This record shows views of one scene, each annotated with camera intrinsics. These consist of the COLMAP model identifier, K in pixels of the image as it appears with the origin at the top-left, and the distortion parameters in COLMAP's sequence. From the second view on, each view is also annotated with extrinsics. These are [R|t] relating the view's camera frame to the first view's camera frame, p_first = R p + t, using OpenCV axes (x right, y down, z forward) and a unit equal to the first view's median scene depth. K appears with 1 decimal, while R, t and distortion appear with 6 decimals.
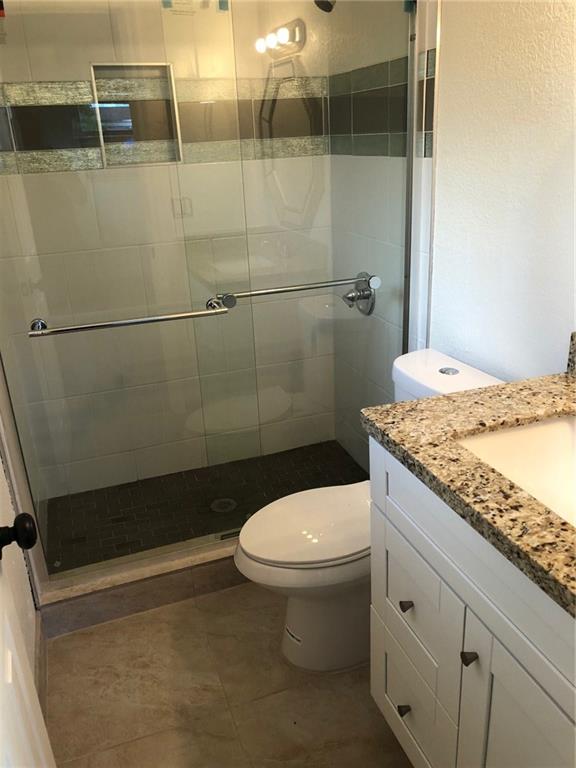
lens RADIAL K [[638.3, 0, 288.6], [0, 638.3, 385.5], [0, 0, 1]] dist [0.051382, -0.062462]
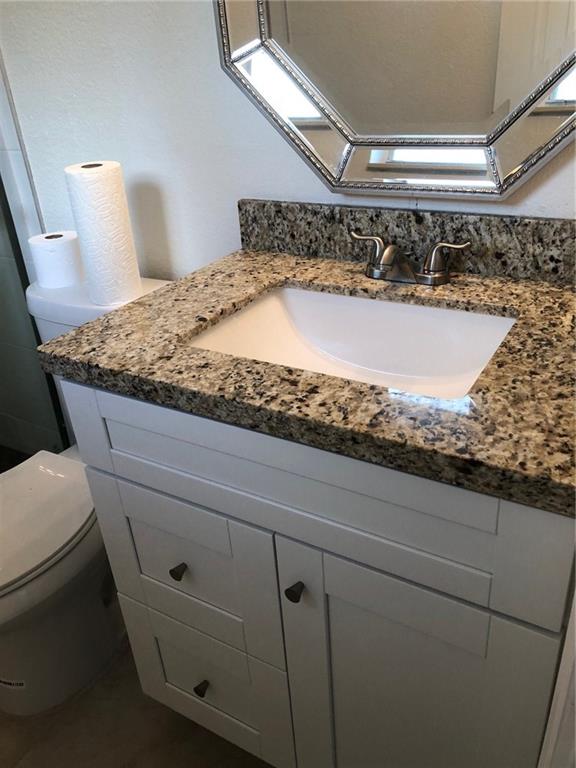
lens RADIAL K [[638.3, 0, 285.8], [0, 638.3, 384.2], [0, 0, 1]] dist [0.051382, -0.062462]
pose [[0.772804, -0.308070, 0.554858, -0.087639], [0.264141, 0.951091, 0.160173, 0.040204], [-0.577065, 0.022779, 0.816380, 0.316782]]
